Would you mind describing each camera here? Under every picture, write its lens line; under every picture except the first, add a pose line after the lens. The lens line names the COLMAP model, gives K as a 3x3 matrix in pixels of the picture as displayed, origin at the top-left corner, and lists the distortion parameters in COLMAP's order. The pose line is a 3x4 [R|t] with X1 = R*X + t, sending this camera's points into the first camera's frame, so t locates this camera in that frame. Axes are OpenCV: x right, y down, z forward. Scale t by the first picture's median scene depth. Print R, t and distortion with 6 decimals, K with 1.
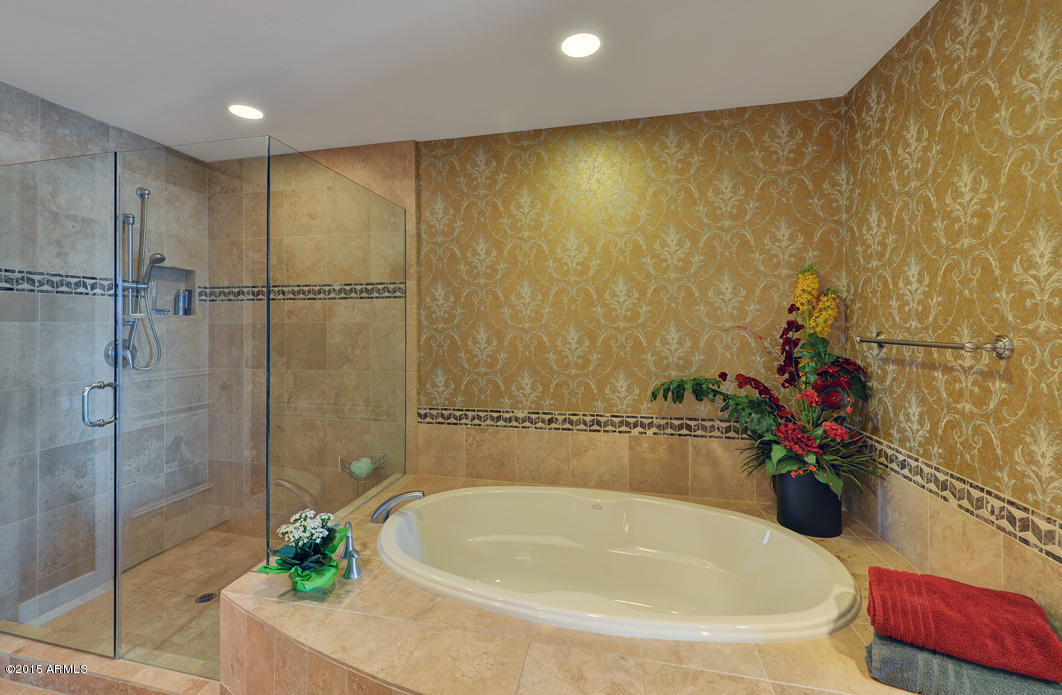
lens RADIAL K [[452.6, 0, 528.9], [0, 452.6, 318.1], [0, 0, 1]] dist [0.000513, -0.000185]
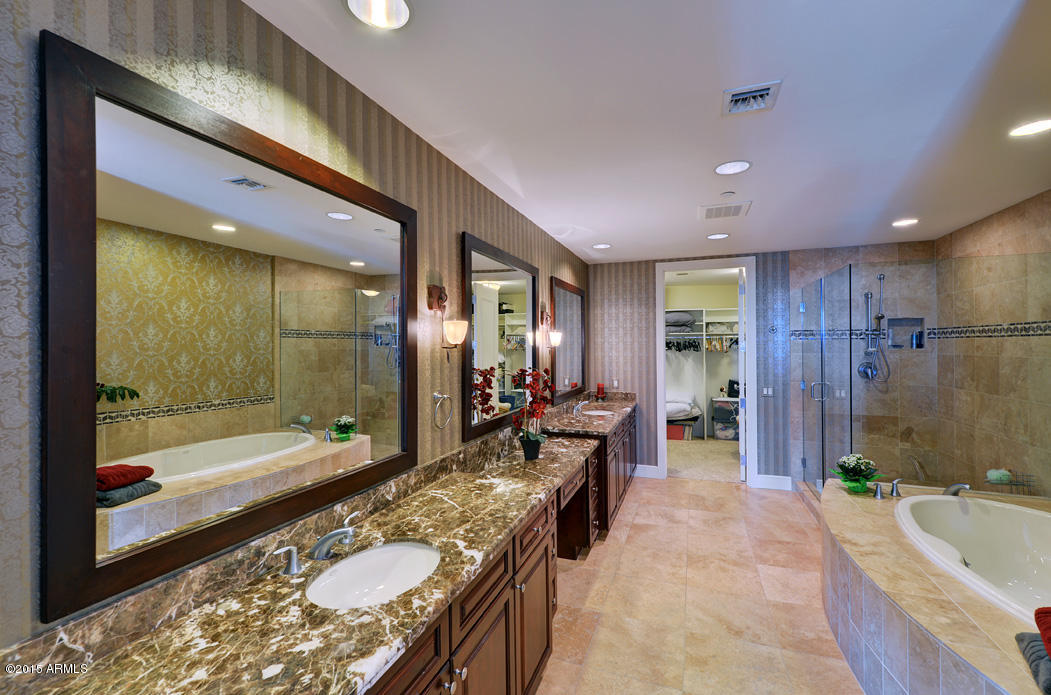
lens RADIAL K [[423.1, 0, 522.3], [0, 423.1, 343.0], [0, 0, 1]] dist [-0.016620, -0.000095]
pose [[-0.150896, -0.002622, -0.988546, 0.845091], [0.012014, 0.999918, -0.004486, -0.035937], [0.988477, -0.012553, -0.150852, -0.089318]]
